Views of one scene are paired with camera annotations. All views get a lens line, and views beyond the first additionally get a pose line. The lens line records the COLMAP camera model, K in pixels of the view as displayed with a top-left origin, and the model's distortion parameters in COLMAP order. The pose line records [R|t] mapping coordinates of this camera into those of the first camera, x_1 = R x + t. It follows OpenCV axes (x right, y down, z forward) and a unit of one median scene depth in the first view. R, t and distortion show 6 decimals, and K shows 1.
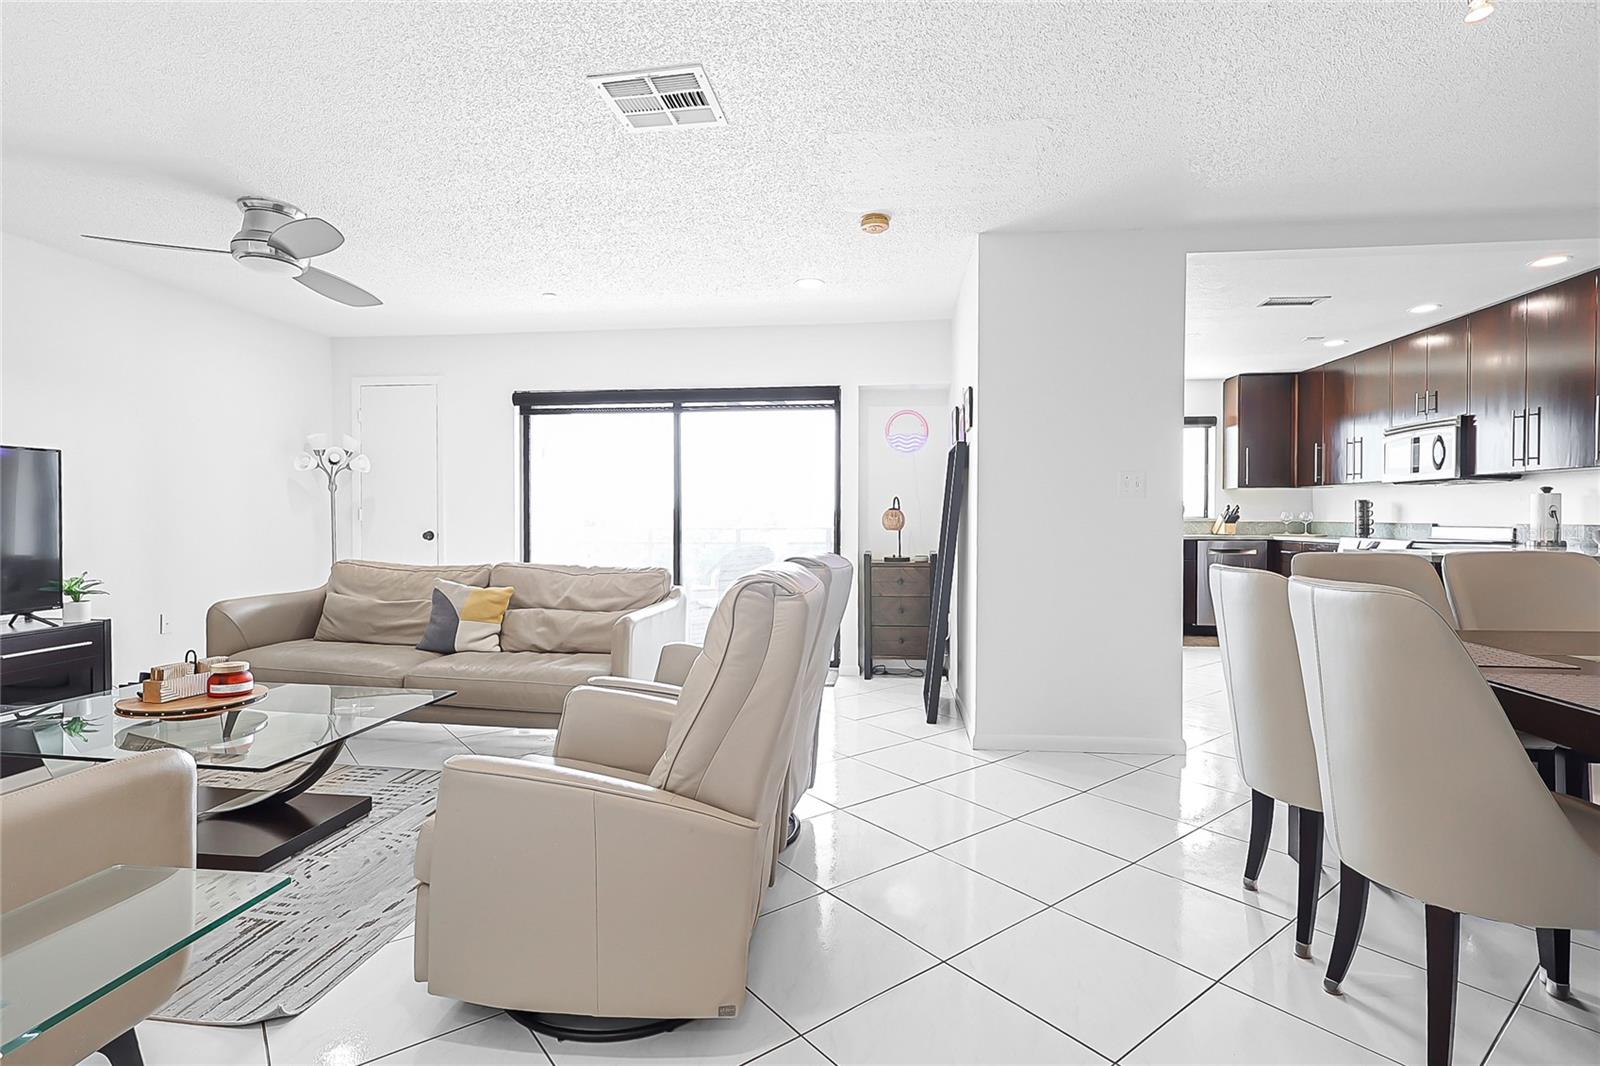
lens RADIAL K [[761.9, 0, 800.0], [0, 761.9, 533.0], [0, 0, 1]] dist [-0.003347, -0.000223]
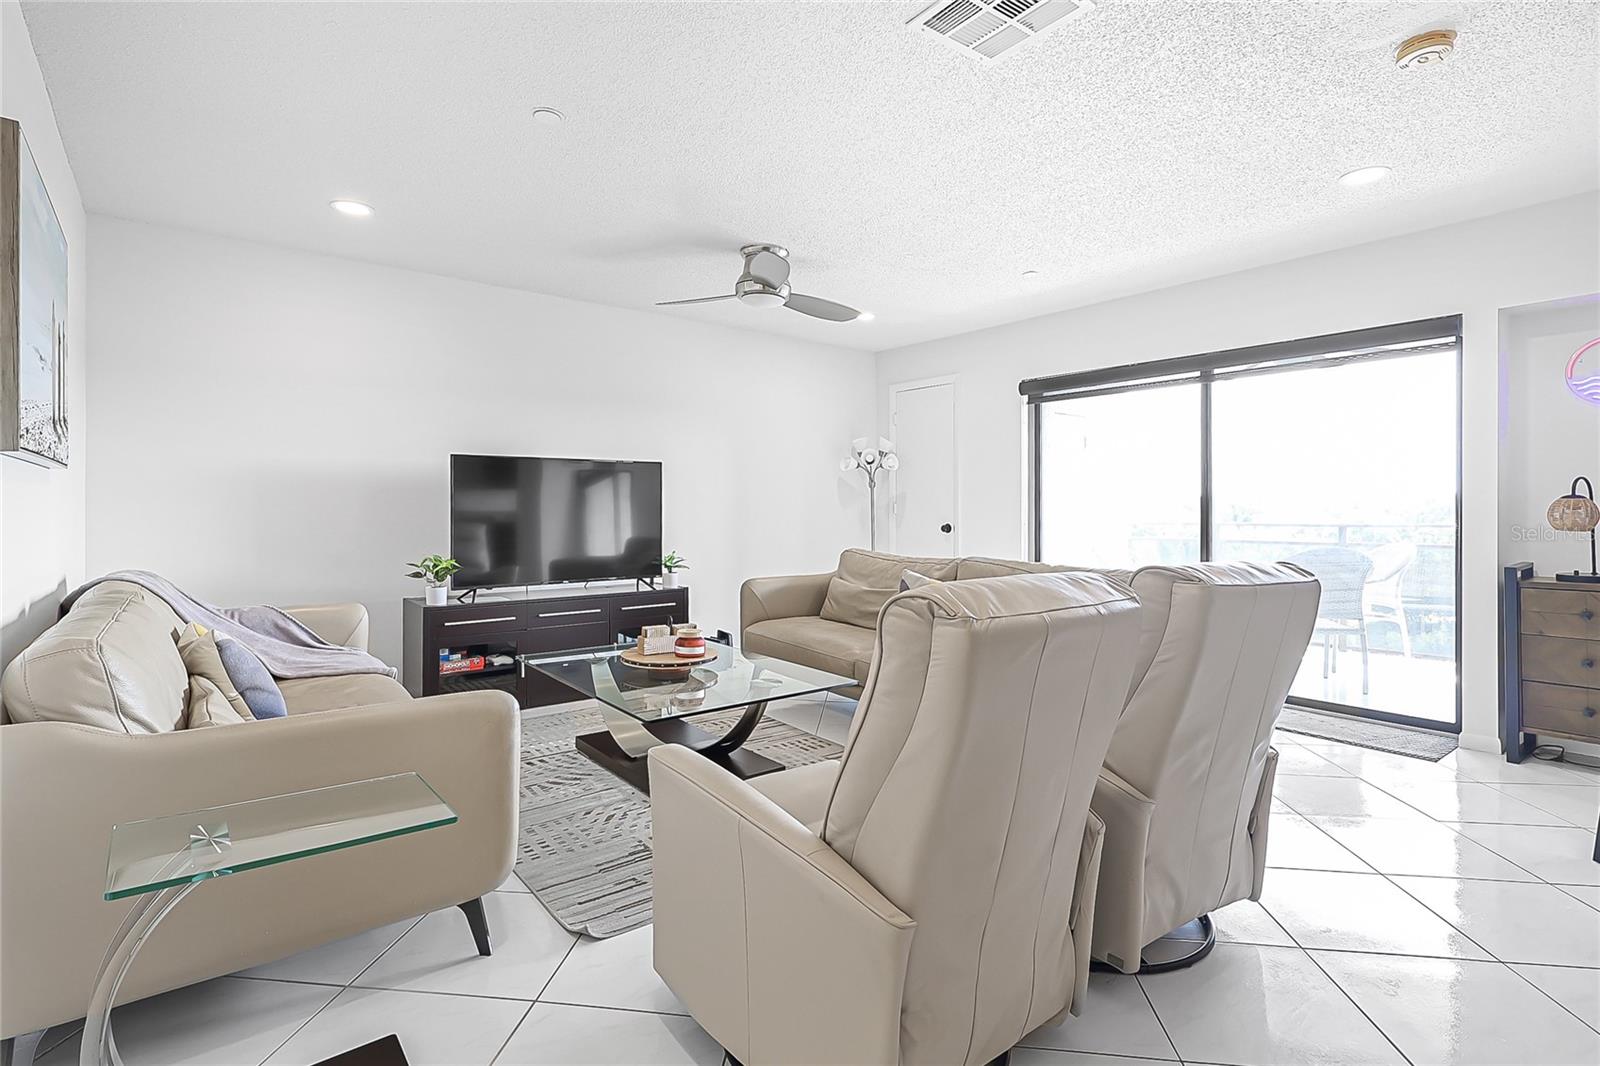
lens RADIAL K [[769.7, 0, 776.7], [0, 769.7, 516.4], [0, 0, 1]] dist [0.000511, 0.000409]
pose [[0.708818, 0.004301, -0.705378, 0.137931], [-0.013949, 0.999871, -0.007921, -0.002153], [0.705253, 0.015454, 0.708787, 0.134618]]
